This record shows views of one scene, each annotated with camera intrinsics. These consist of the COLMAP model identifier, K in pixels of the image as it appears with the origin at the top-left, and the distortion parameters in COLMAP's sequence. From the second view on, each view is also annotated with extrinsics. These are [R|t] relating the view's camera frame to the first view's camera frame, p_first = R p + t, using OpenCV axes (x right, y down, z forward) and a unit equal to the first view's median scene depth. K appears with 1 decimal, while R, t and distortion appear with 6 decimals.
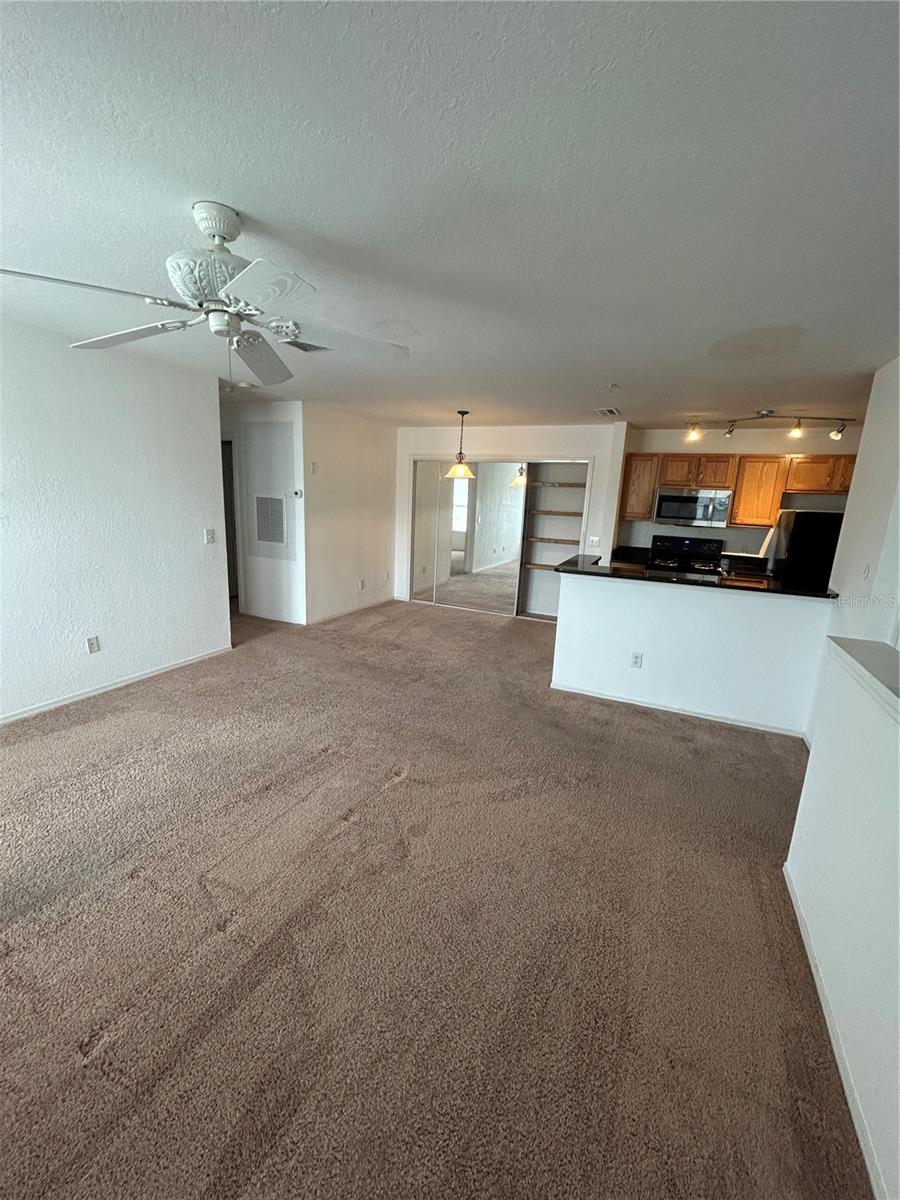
lens RADIAL K [[484.8, 0, 452.0], [0, 484.8, 603.4], [0, 0, 1]] dist [-0.001791, -0.000124]
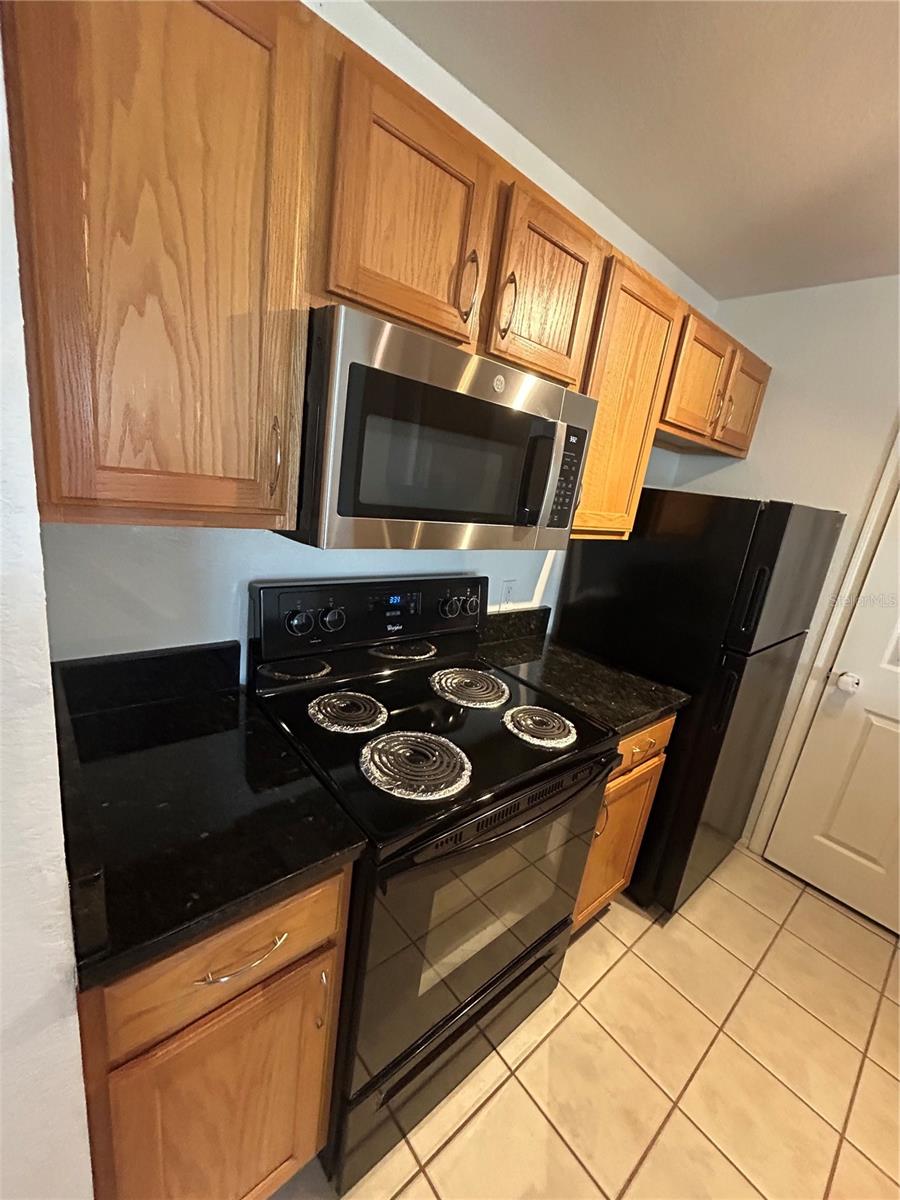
lens RADIAL K [[484.8, 0, 452.0], [0, 484.8, 603.4], [0, 0, 1]] dist [-0.001791, -0.000124]
pose [[0.406992, -0.230824, 0.883786, 0.295271], [0.076013, 0.972747, 0.219054, -0.182418], [-0.910263, -0.021974, 0.413446, 0.910731]]
